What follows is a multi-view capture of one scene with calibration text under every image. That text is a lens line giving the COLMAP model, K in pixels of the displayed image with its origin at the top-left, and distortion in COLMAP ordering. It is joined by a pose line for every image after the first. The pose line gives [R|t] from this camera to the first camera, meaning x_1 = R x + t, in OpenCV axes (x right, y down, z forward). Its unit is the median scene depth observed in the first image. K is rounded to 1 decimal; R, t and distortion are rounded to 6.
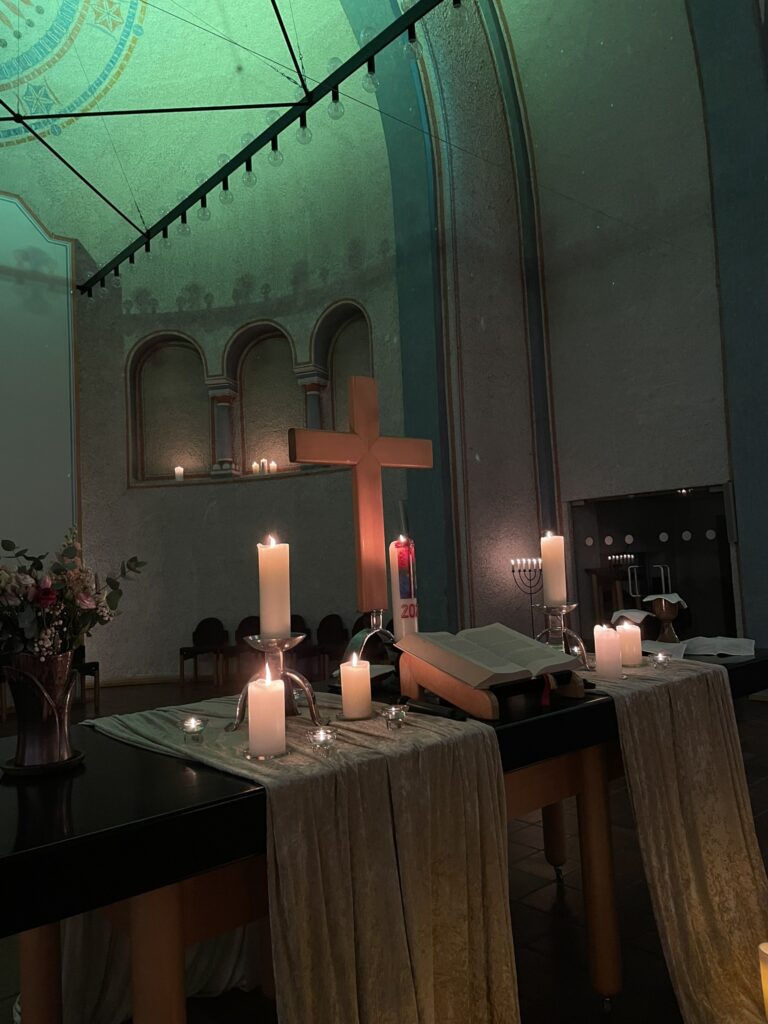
lens RADIAL K [[769.0, 0, 380.5], [0, 769.0, 505.5], [0, 0, 1]] dist [0.073931, -0.097373]
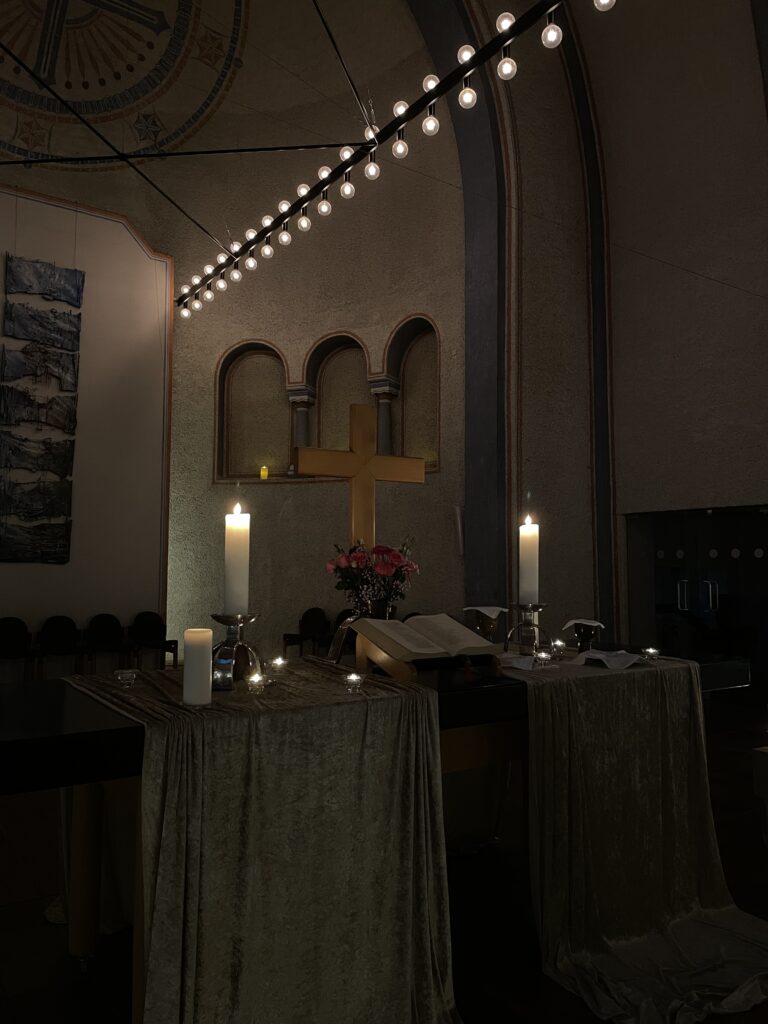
lens RADIAL K [[769.0, 0, 389.7], [0, 769.0, 507.7], [0, 0, 1]] dist [0.073931, -0.097373]
pose [[0.993205, 0.043240, -0.108049, 0.044280], [-0.043014, 0.999065, 0.004427, -0.005166], [0.108139, 0.000251, 0.994136, -0.057624]]
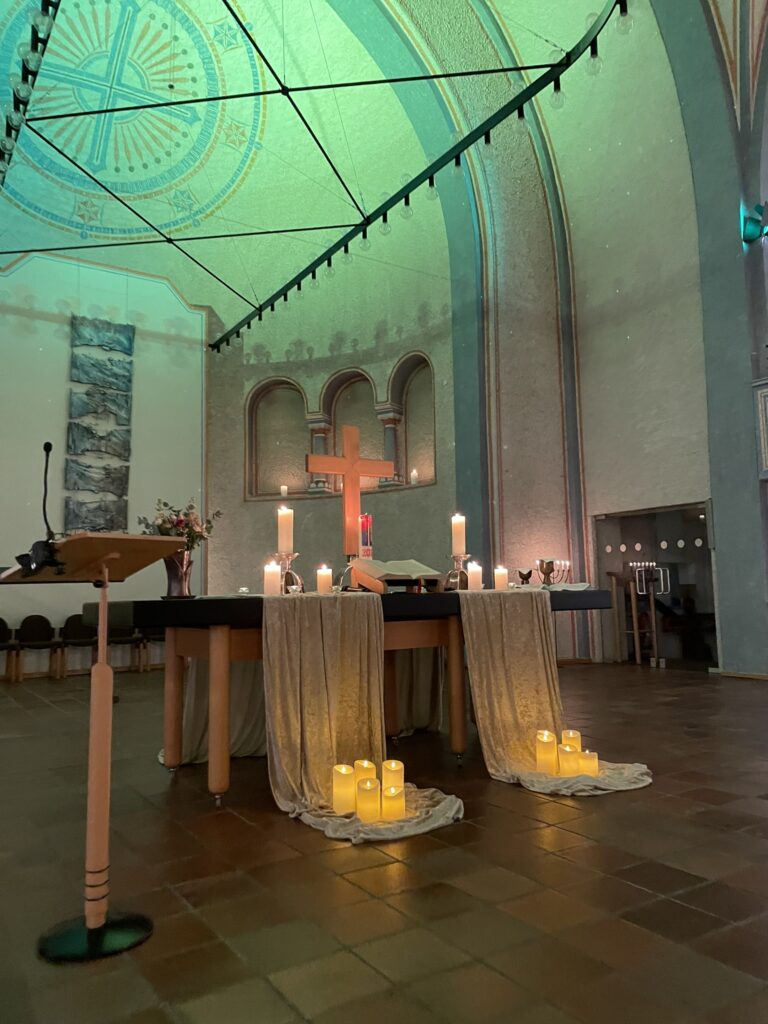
lens RADIAL K [[769.0, 0, 397.1], [0, 769.0, 512.5], [0, 0, 1]] dist [0.073931, -0.097373]
pose [[0.990665, 0.013762, -0.135624, 0.102449], [-0.017176, 0.999563, -0.024040, 0.023738], [0.135234, 0.026145, 0.990469, -0.235606]]
